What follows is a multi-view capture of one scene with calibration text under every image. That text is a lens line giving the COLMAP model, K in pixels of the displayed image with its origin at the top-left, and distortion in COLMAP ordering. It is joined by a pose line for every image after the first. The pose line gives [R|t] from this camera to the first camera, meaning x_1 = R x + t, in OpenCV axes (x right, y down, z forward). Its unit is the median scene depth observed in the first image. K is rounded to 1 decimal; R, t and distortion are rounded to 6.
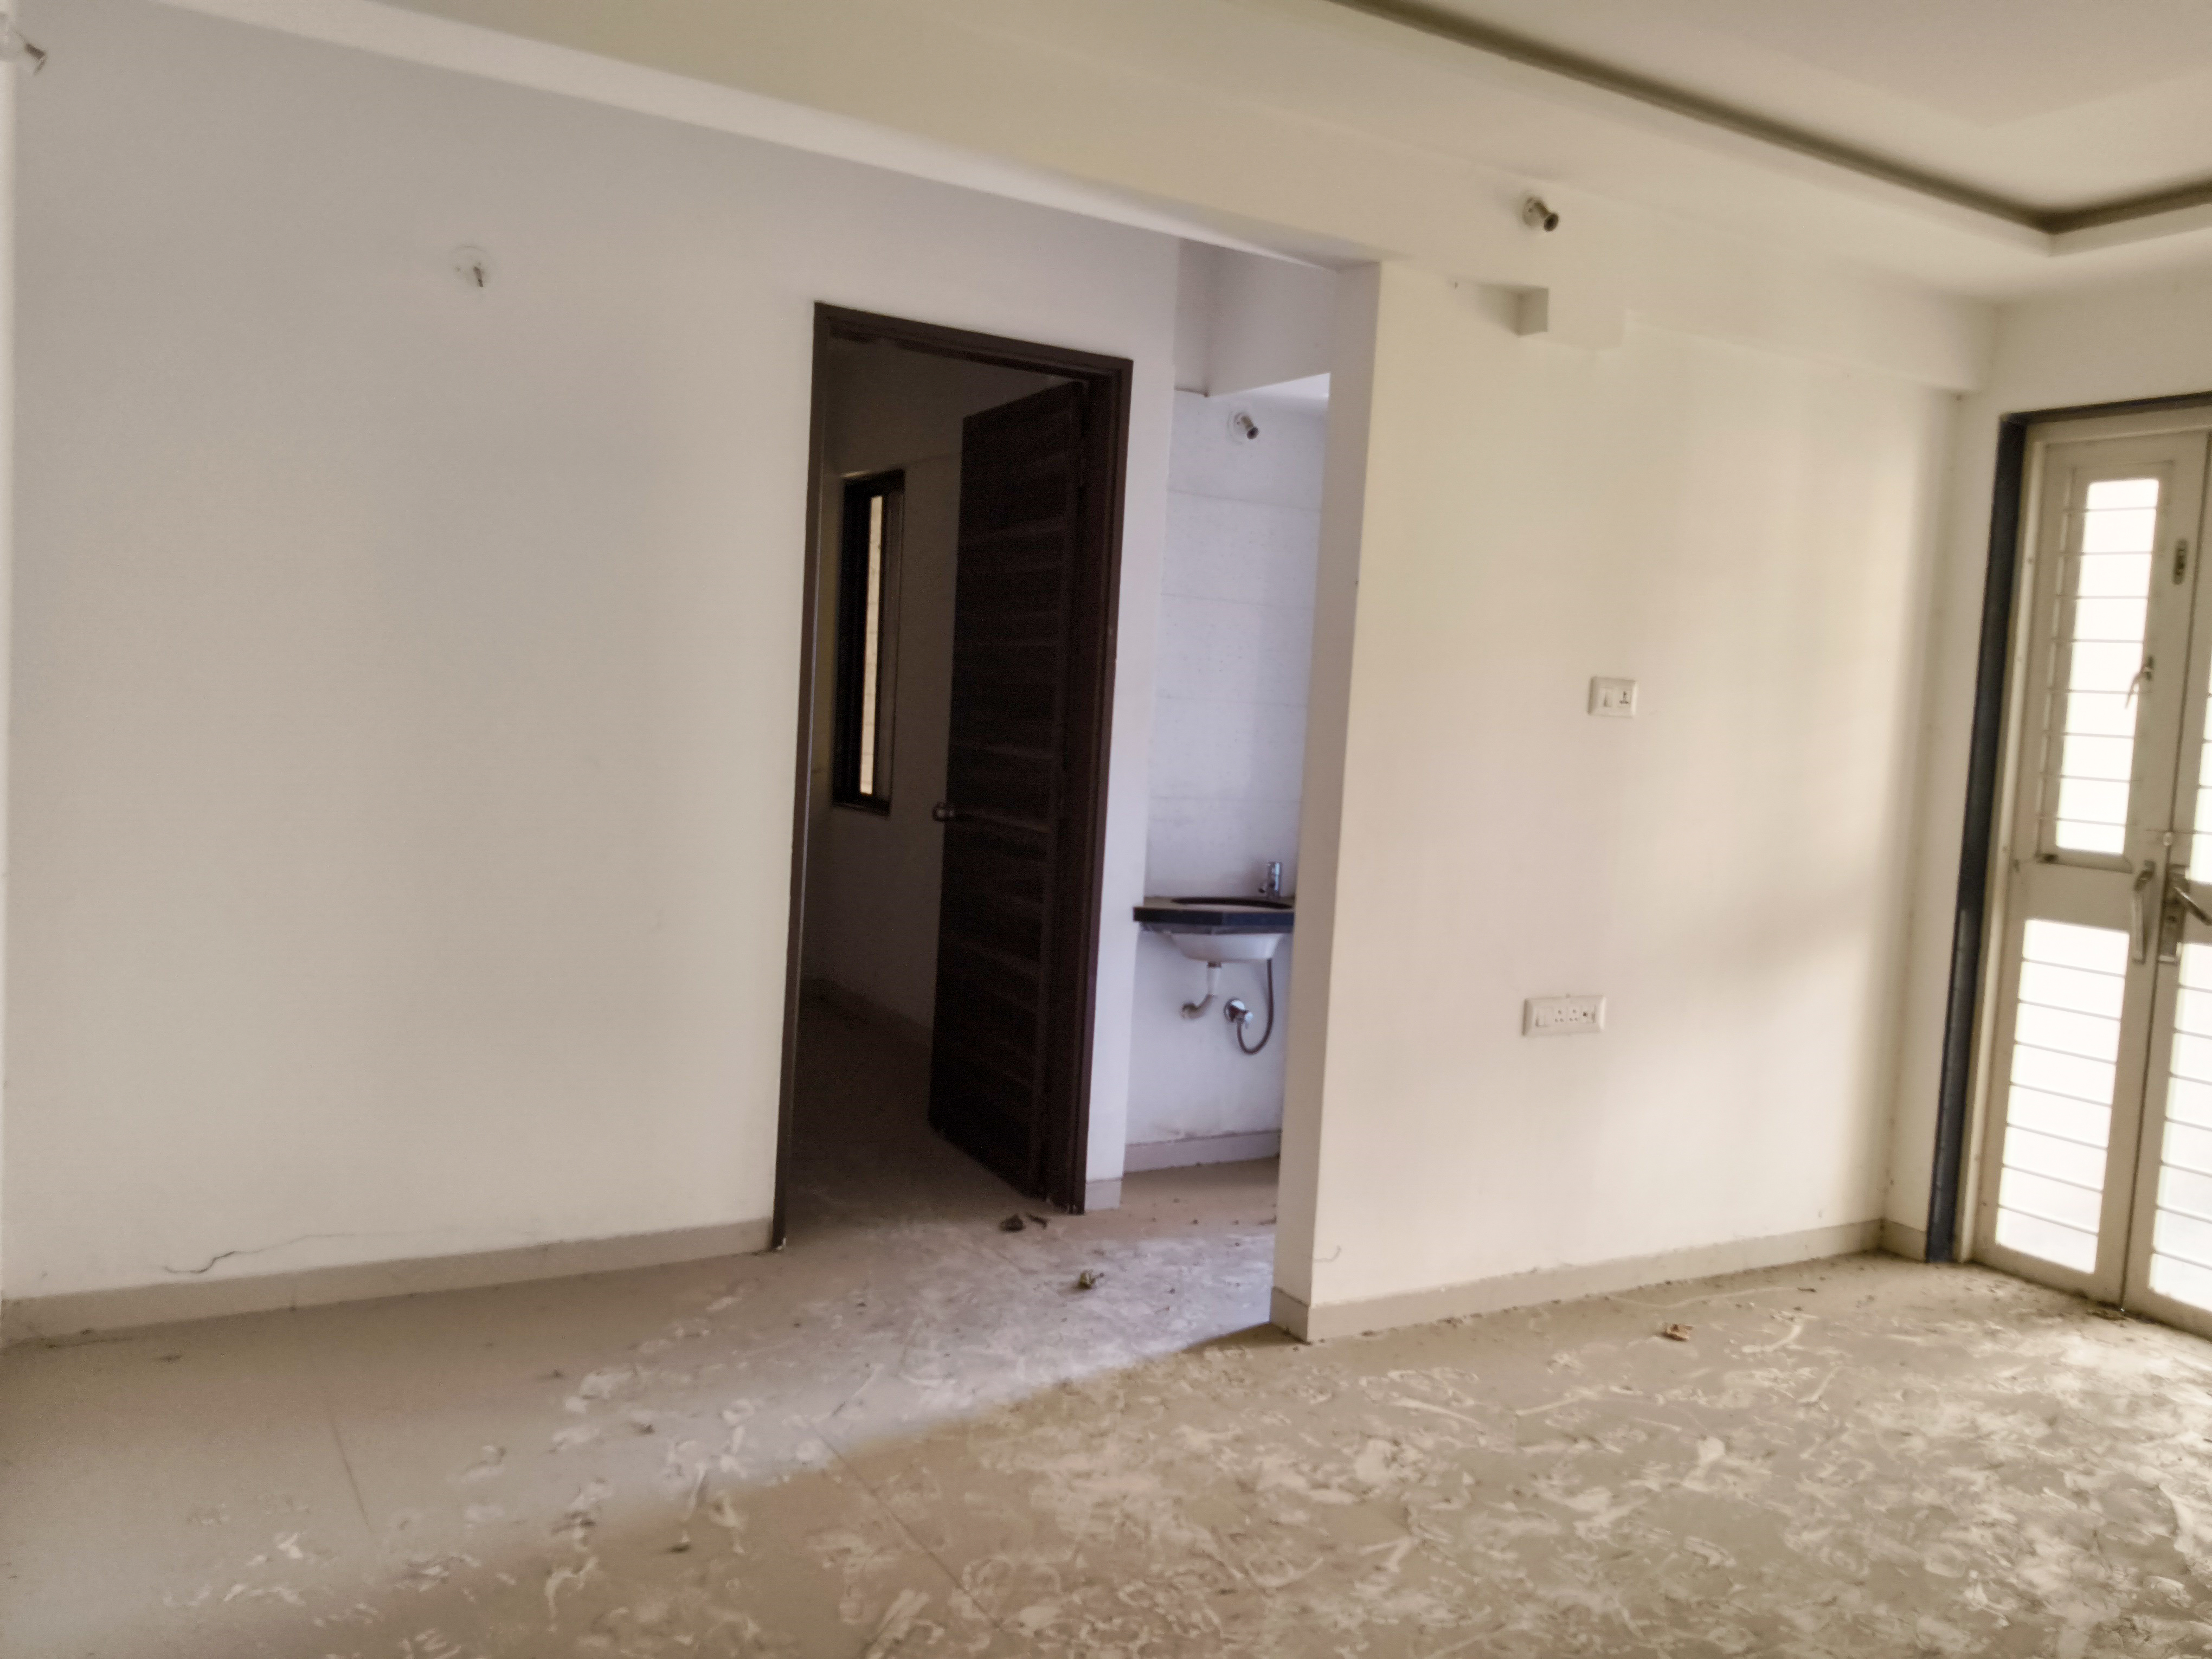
lens RADIAL K [[1769.4, 0, 1106.0], [0, 1769.4, 829.5], [0, 0, 1]] dist [0.020881, 0.010610]
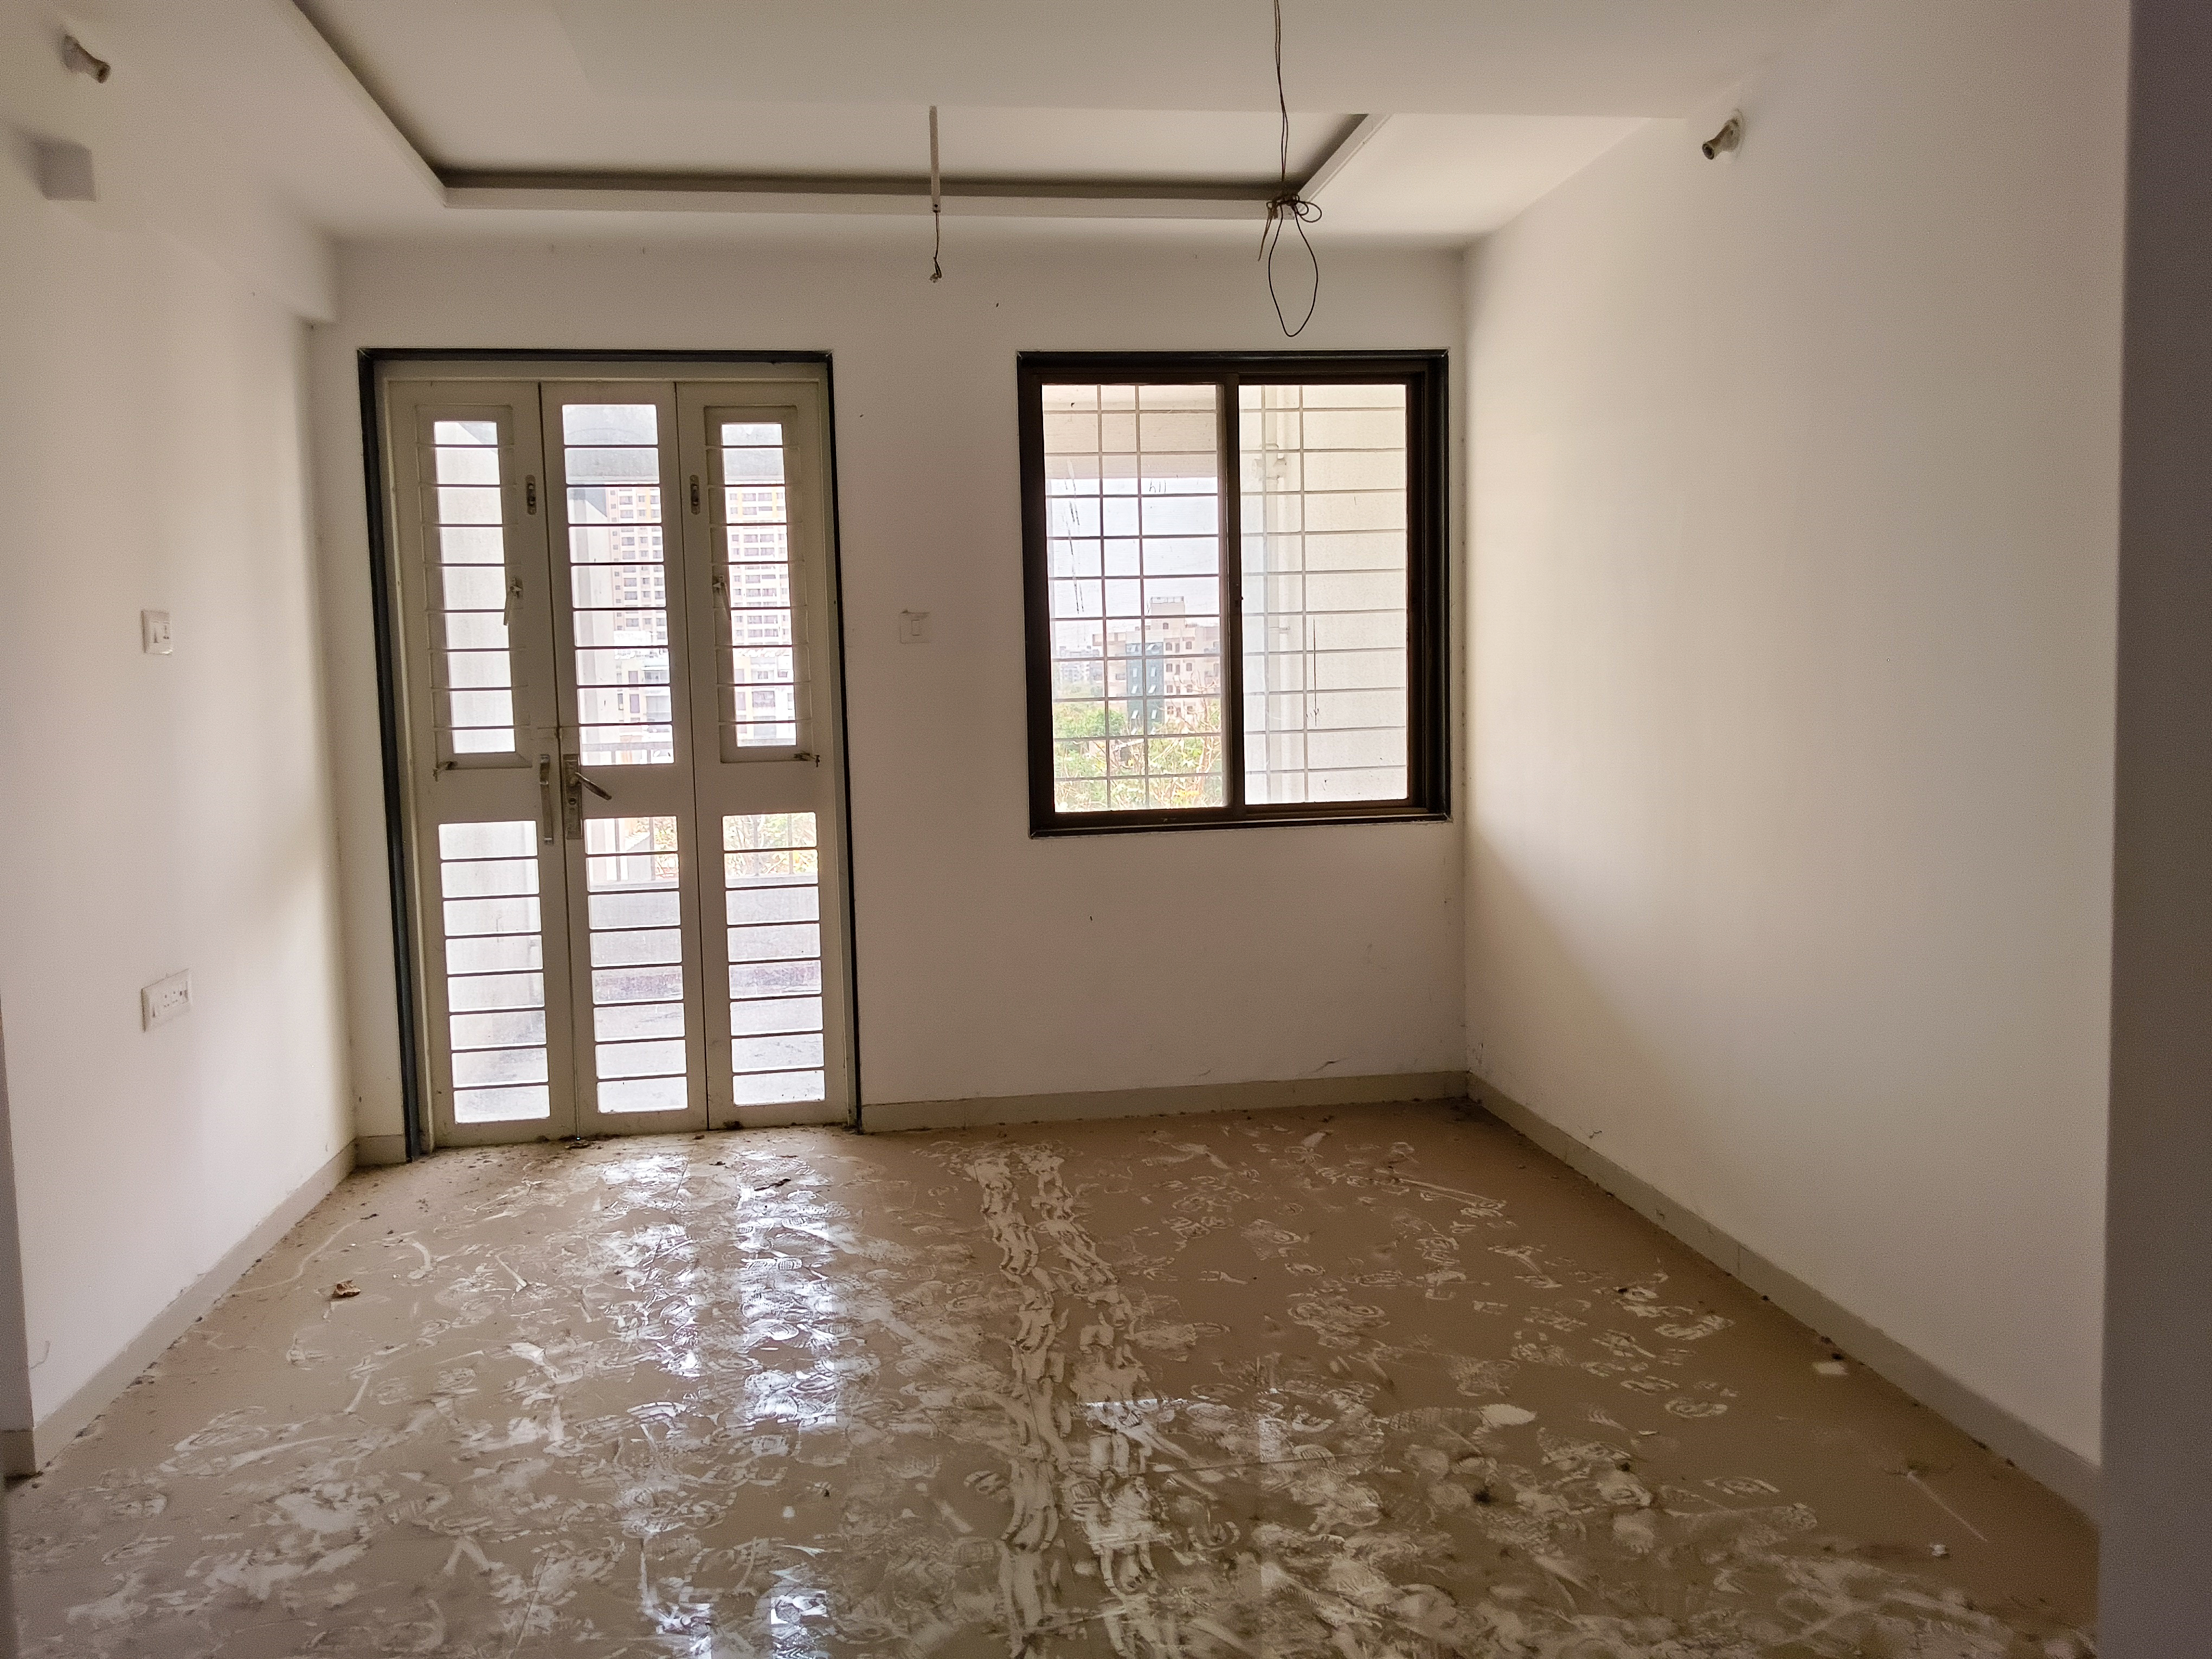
lens RADIAL K [[1769.4, 0, 1106.0], [0, 1769.4, 829.5], [0, 0, 1]] dist [0.020881, 0.010610]
pose [[0.398719, -0.149776, 0.904760, -0.357918], [0.122512, 0.986429, 0.109306, -0.017516], [-0.908853, 0.067261, 0.411658, 0.221665]]
